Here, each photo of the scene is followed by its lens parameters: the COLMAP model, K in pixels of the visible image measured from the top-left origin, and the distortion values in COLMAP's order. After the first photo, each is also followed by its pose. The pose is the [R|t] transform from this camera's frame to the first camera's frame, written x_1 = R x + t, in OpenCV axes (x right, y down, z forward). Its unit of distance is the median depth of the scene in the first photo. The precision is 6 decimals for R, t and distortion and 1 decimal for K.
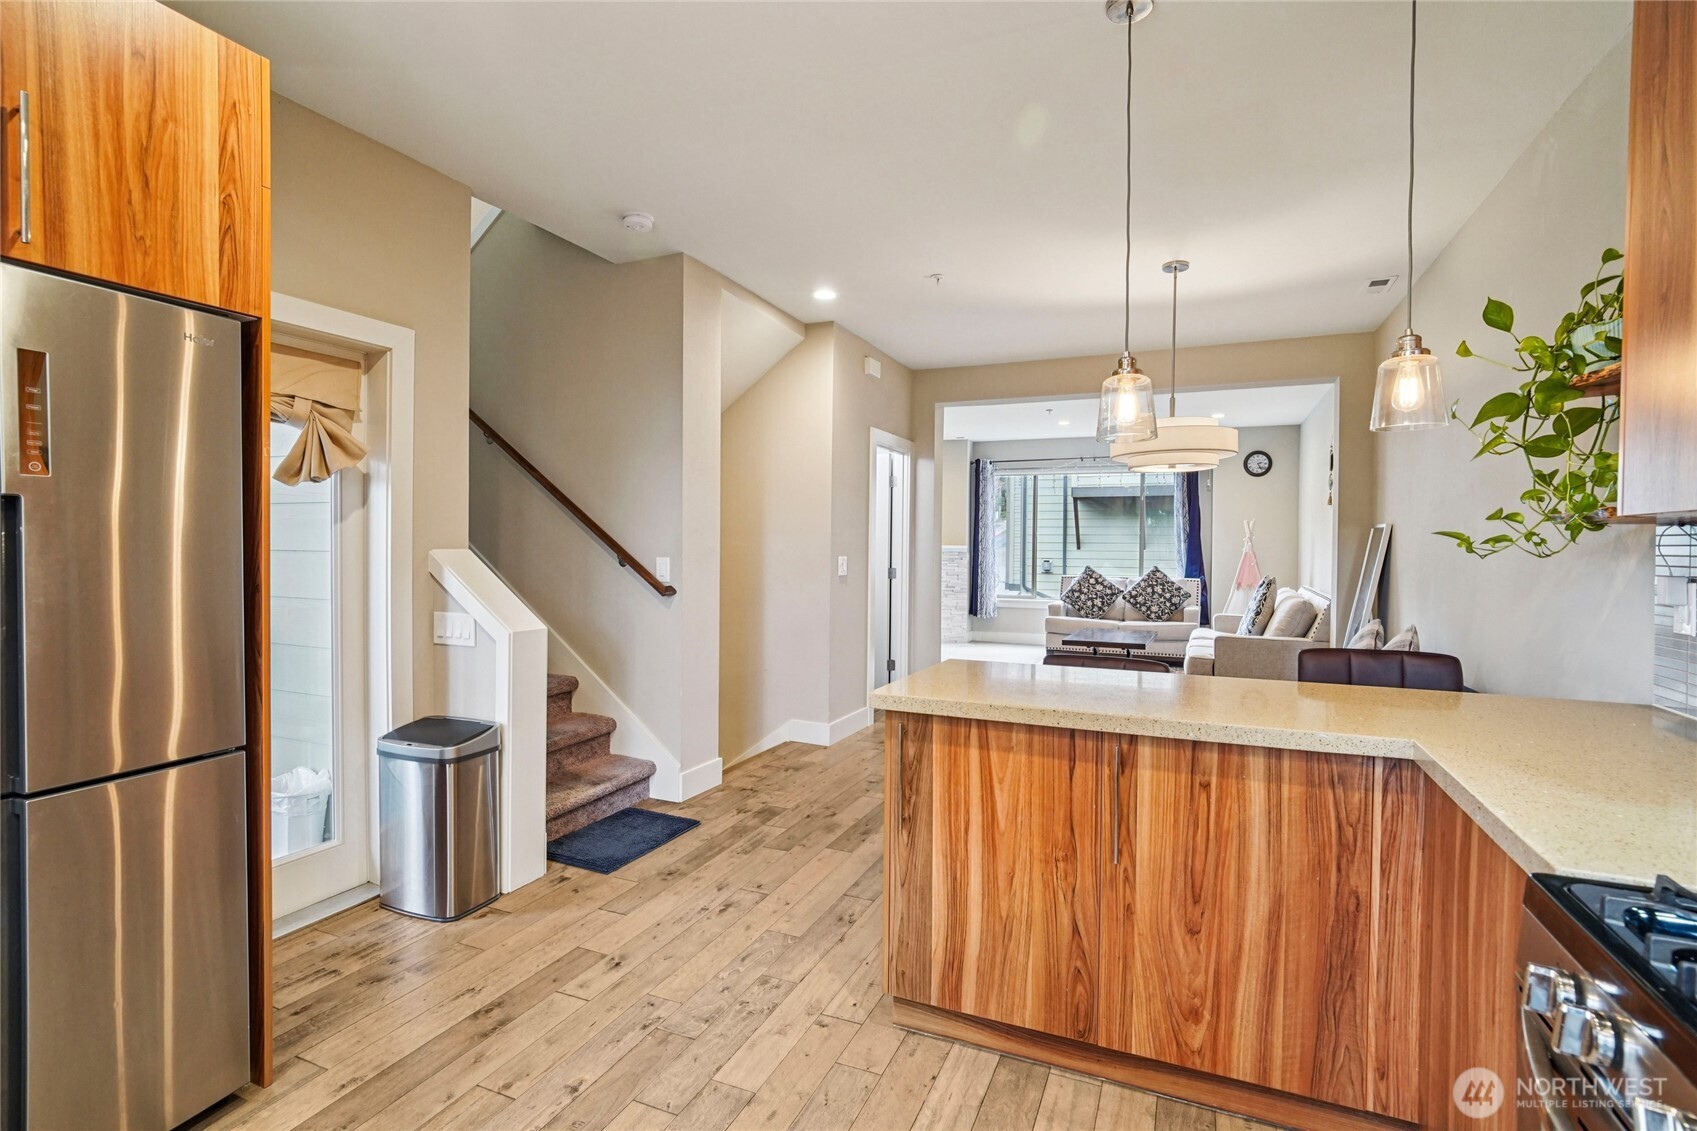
lens RADIAL K [[811.1, 0, 845.1], [0, 811.1, 559.5], [0, 0, 1]] dist [-0.016550, 0.005960]
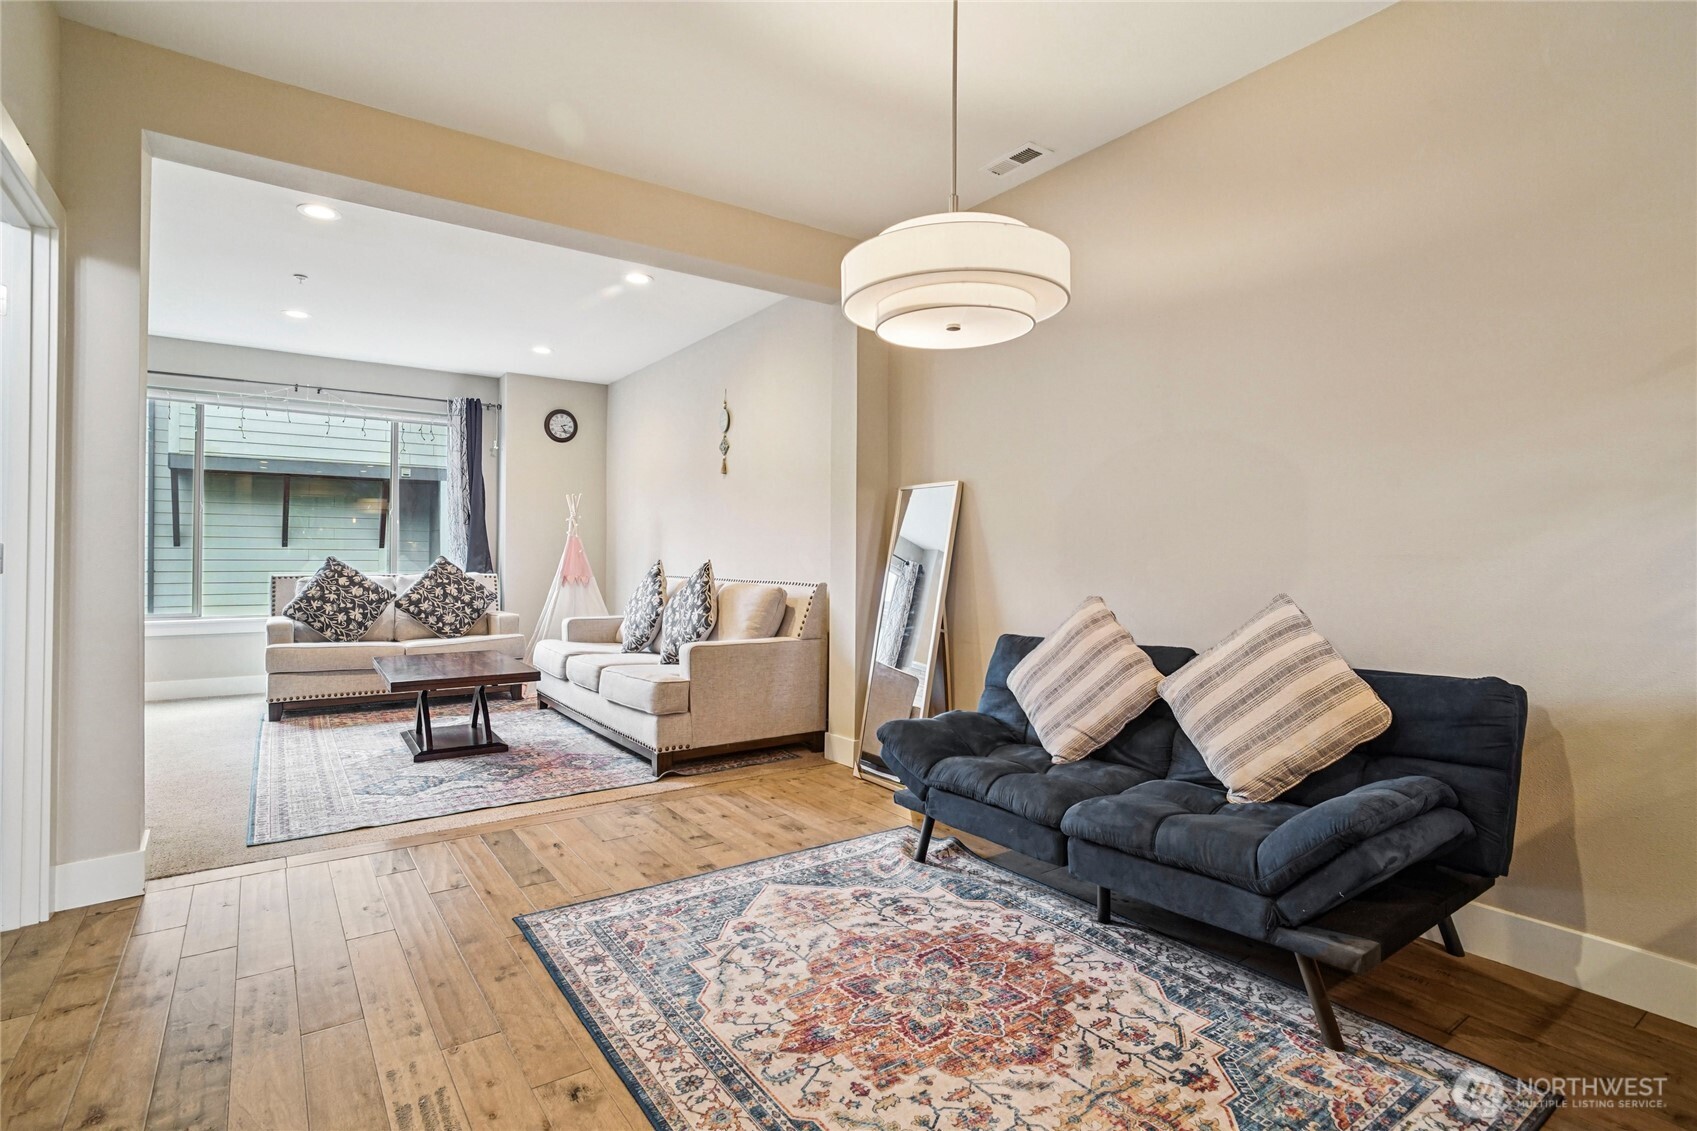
lens RADIAL K [[811.1, 0, 861.2], [0, 811.1, 569.6], [0, 0, 1]] dist [-0.016550, 0.005960]
pose [[0.495150, -0.017528, 0.868631, -0.096157], [0.014341, 0.999825, 0.012001, 0.040898], [-0.868689, 0.006514, 0.495315, 0.895338]]
